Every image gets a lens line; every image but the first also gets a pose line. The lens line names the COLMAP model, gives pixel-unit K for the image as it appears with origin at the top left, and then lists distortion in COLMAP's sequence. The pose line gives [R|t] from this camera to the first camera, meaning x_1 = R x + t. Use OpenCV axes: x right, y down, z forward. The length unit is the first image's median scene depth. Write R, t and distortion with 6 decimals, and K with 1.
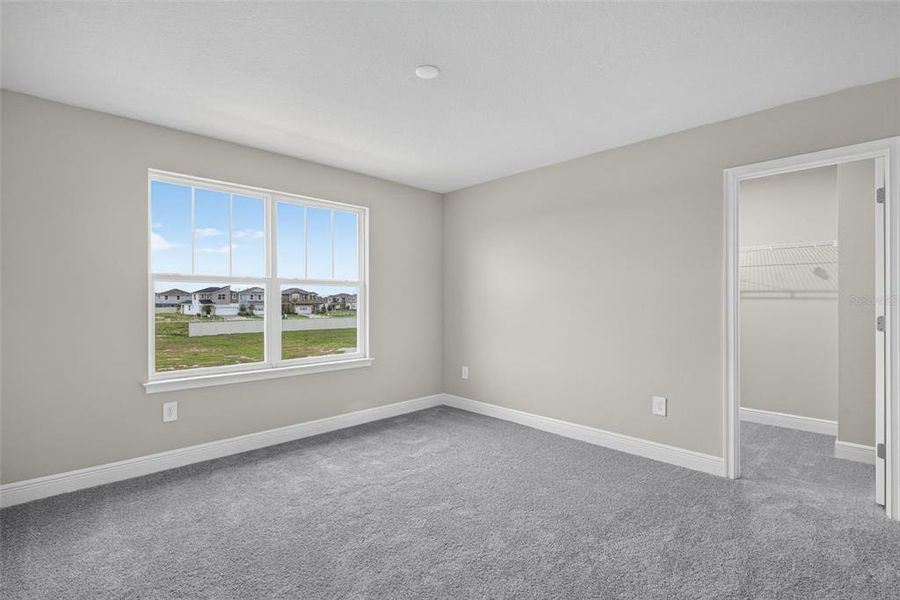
lens RADIAL K [[435.4, 0, 453.8], [0, 435.4, 307.3], [0, 0, 1]] dist [0.003924, -0.000922]
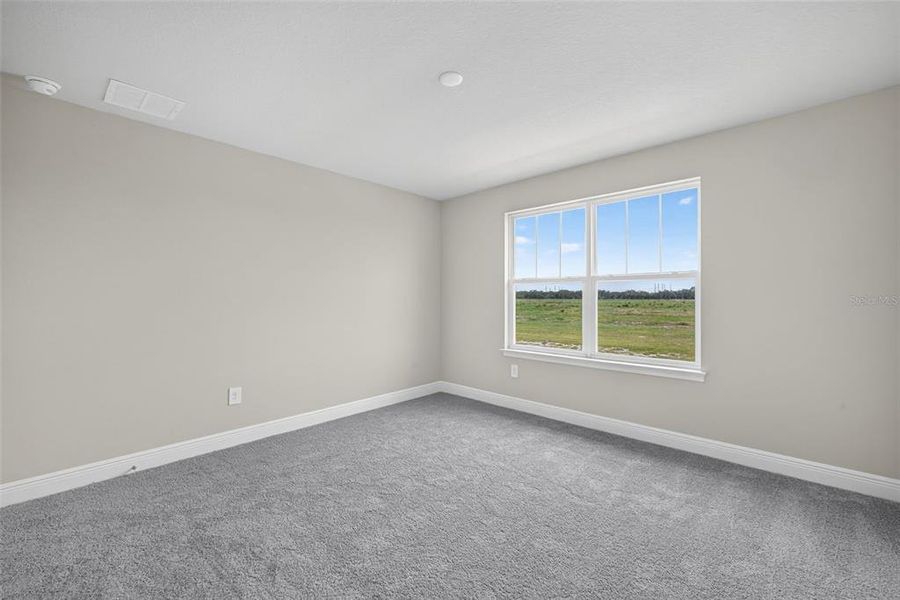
lens RADIAL K [[402.5, 0, 455.0], [0, 402.5, 294.1], [0, 0, 1]] dist [0.038035, -0.002651]
pose [[0.018604, -0.002463, -0.999824, 5.655066], [-0.009590, 0.999951, -0.002642, -0.146265], [0.999781, 0.009637, 0.018580, 5.985954]]
